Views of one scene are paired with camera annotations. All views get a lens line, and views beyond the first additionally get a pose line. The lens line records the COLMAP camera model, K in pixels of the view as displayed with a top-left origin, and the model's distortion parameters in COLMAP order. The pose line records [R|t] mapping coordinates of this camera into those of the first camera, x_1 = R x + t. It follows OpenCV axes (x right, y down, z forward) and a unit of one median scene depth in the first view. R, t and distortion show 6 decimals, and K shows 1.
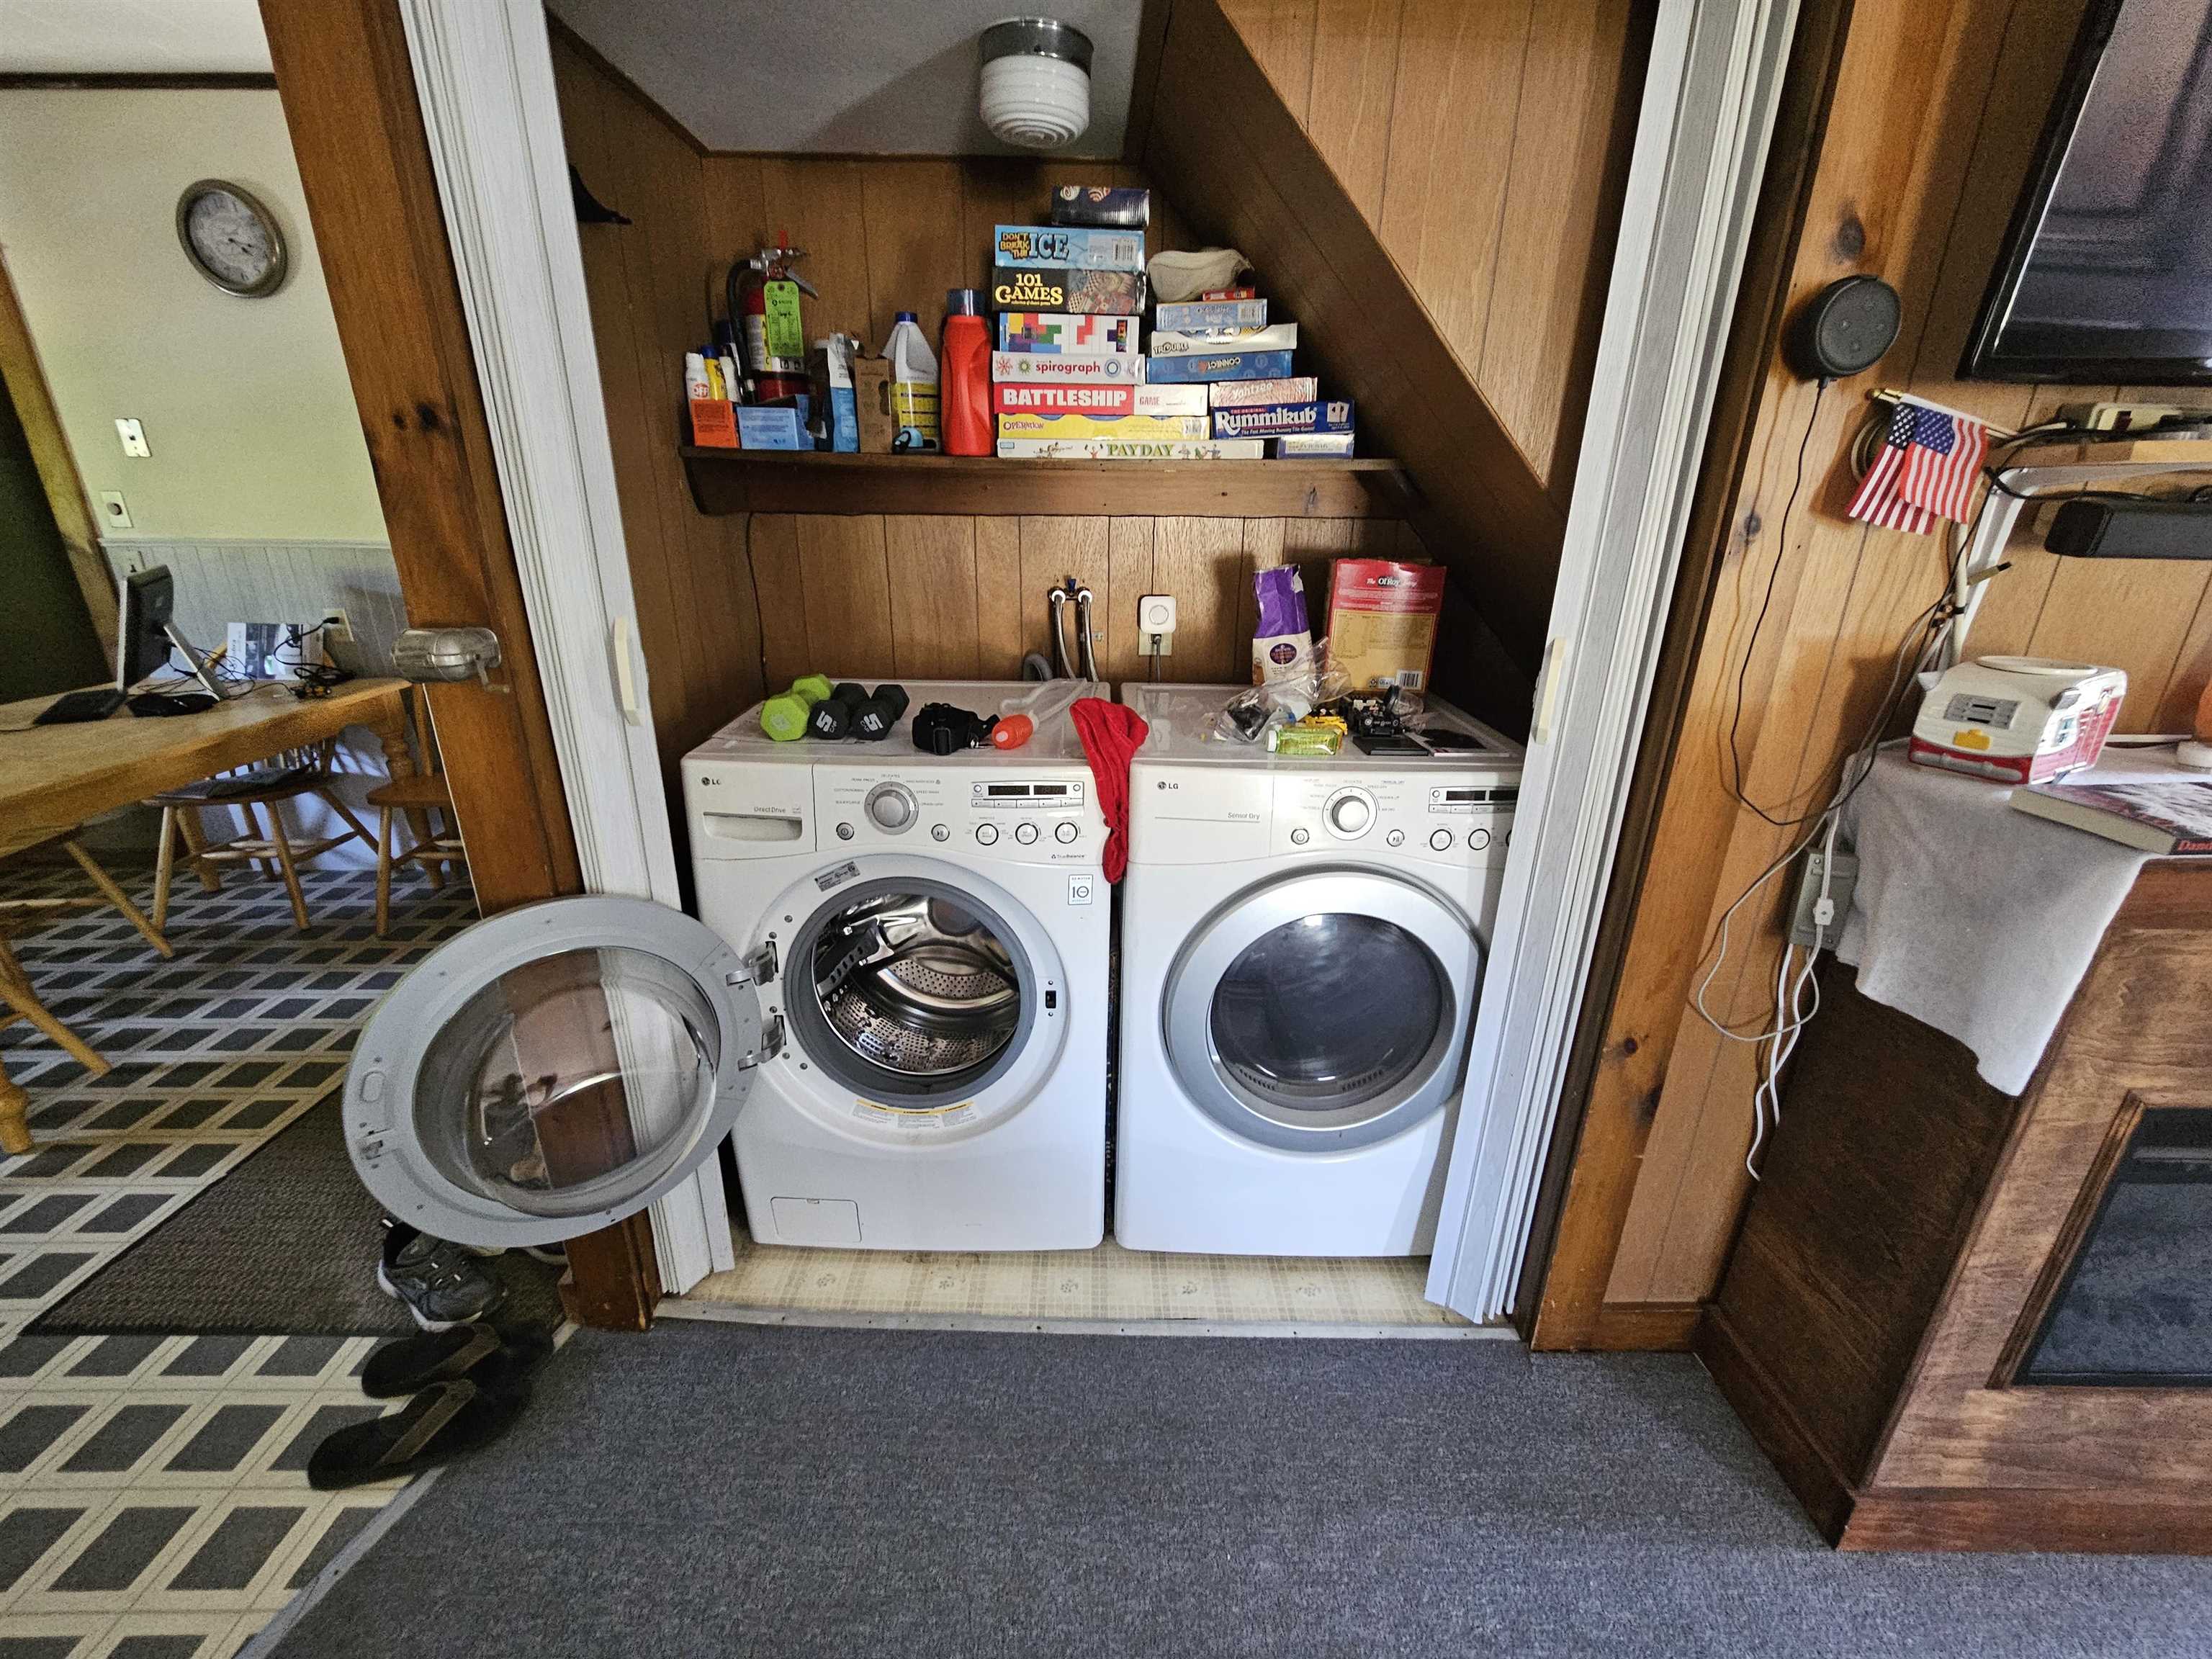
lens RADIAL K [[900.8, 0, 1102.0], [0, 900.8, 828.7], [0, 0, 1]] dist [-0.000780, -0.000112]
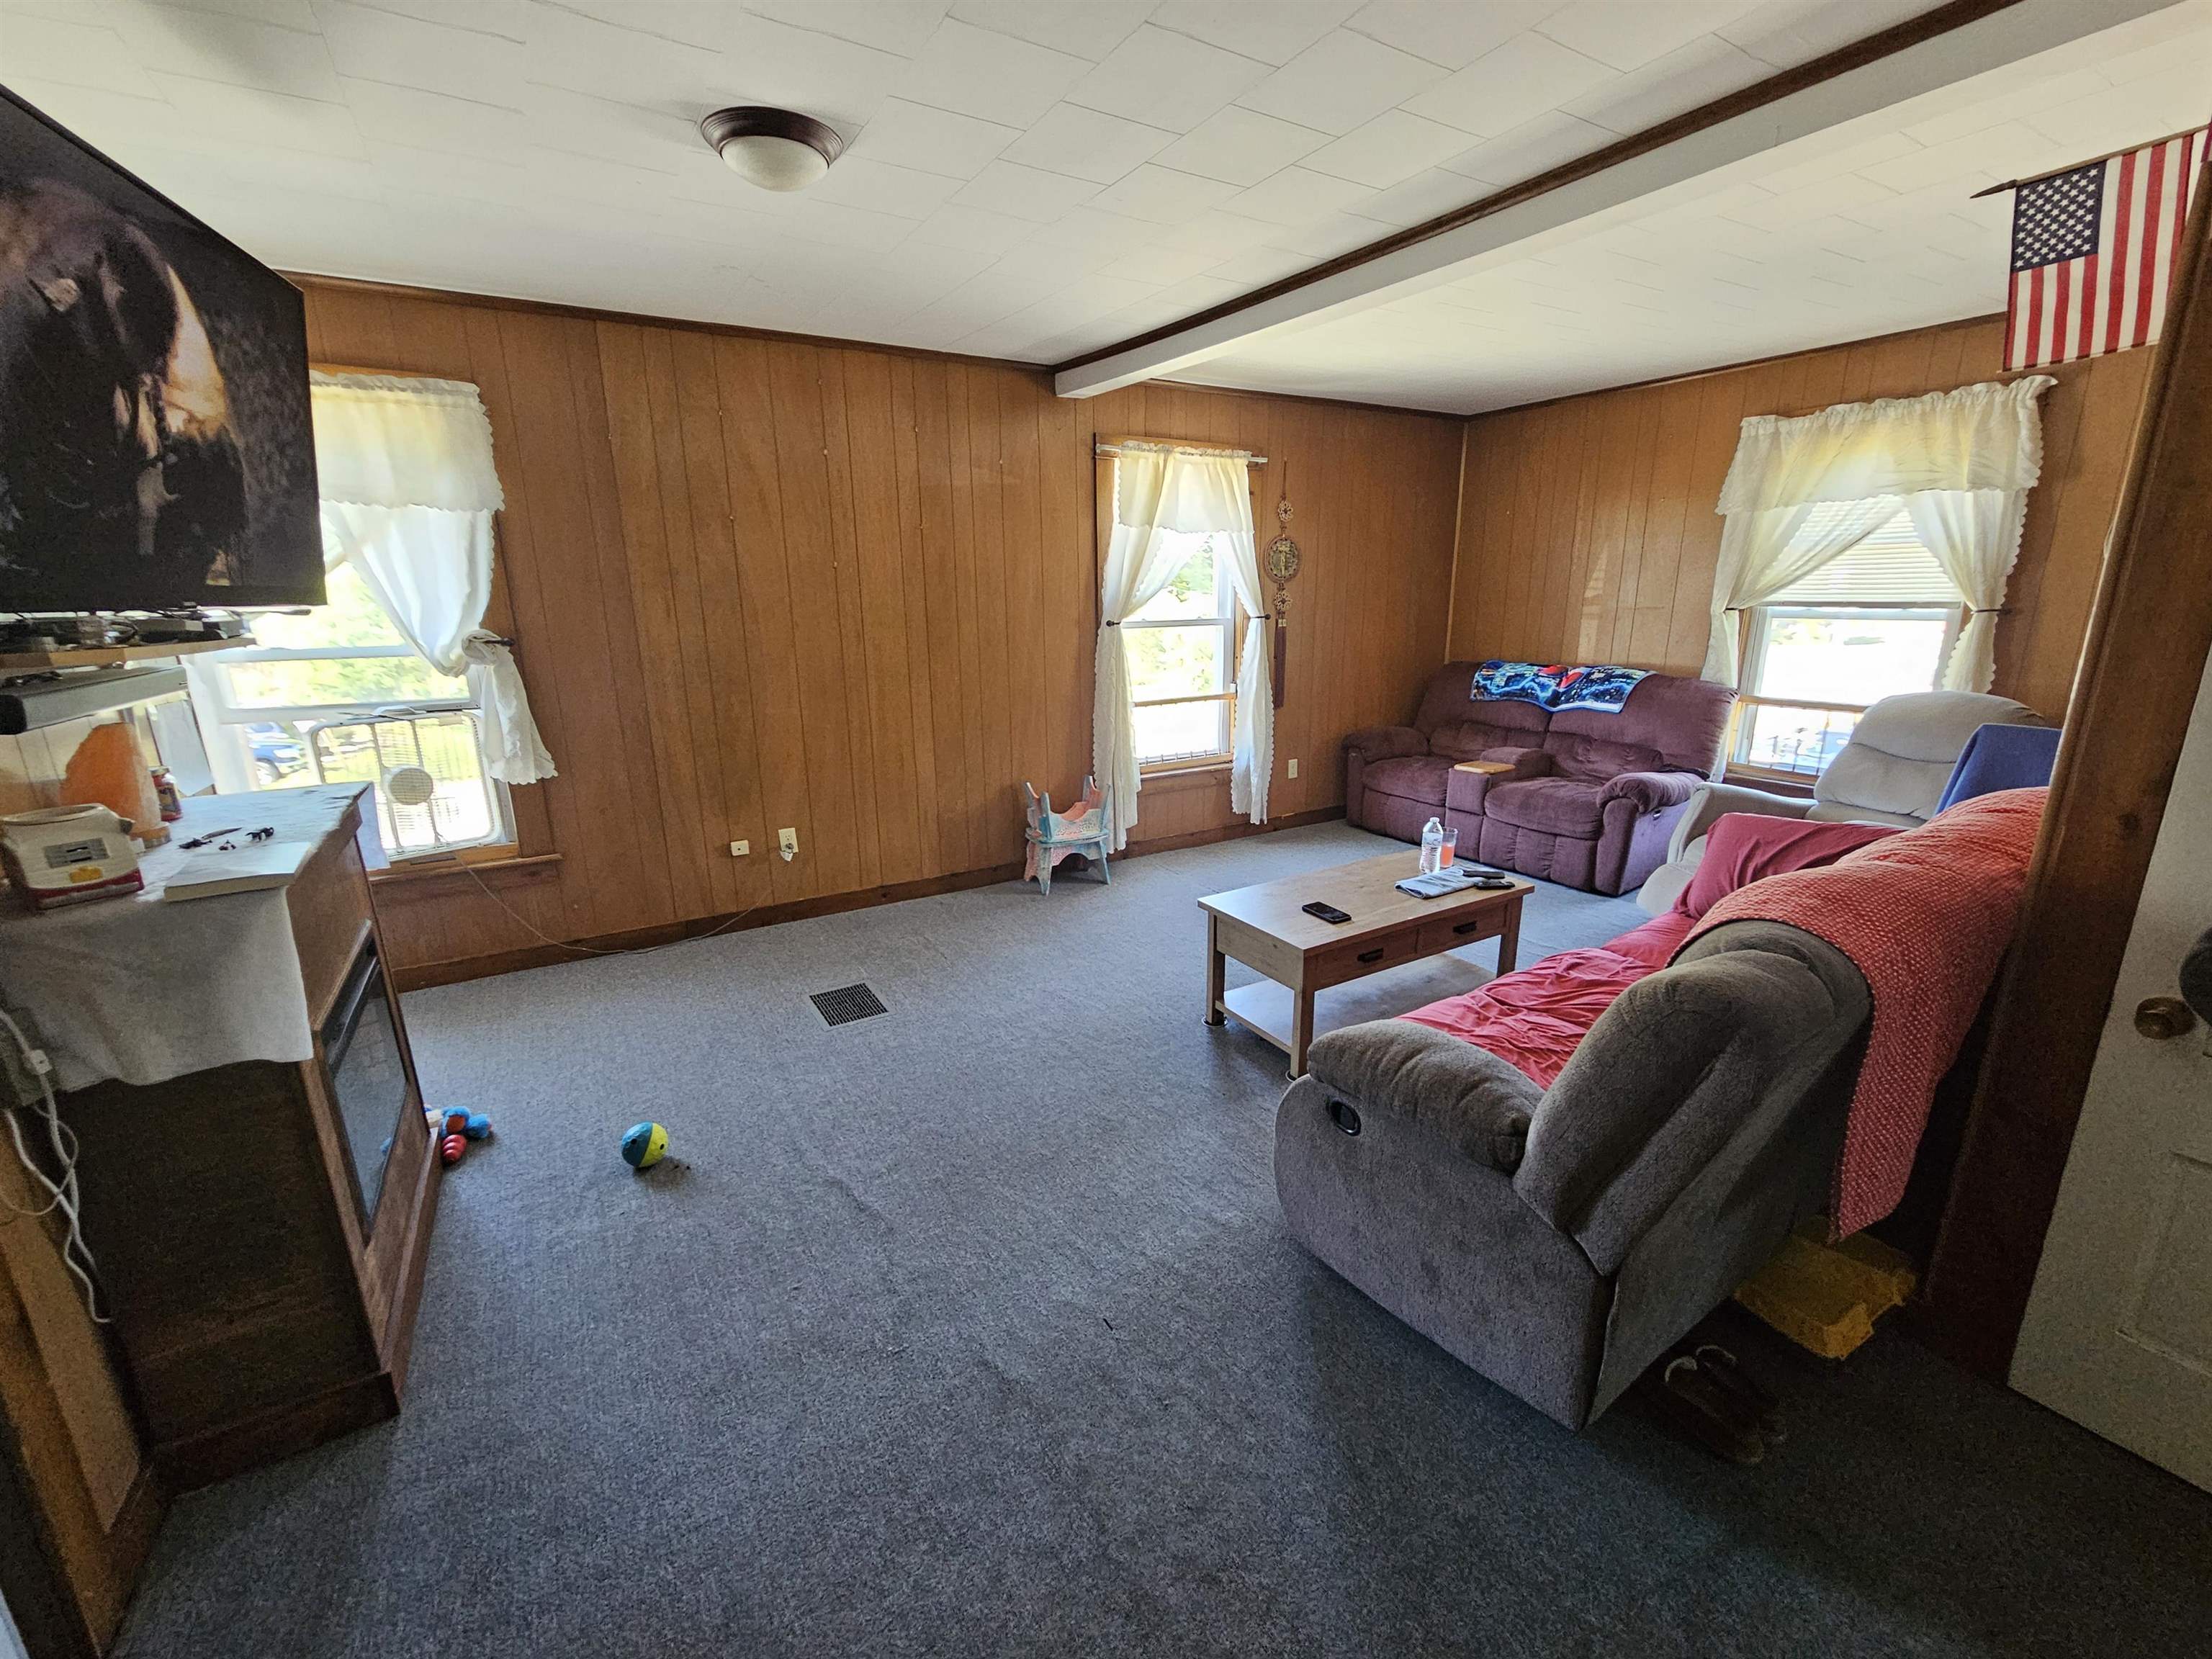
lens RADIAL K [[900.8, 0, 1105.7], [0, 900.8, 824.0], [0, 0, 1]] dist [-0.000780, -0.000112]
pose [[-0.513519, -0.220856, 0.829169, -0.806553], [0.302124, 0.857894, 0.415618, -0.251517], [-0.803131, 0.463940, -0.373819, 0.282615]]
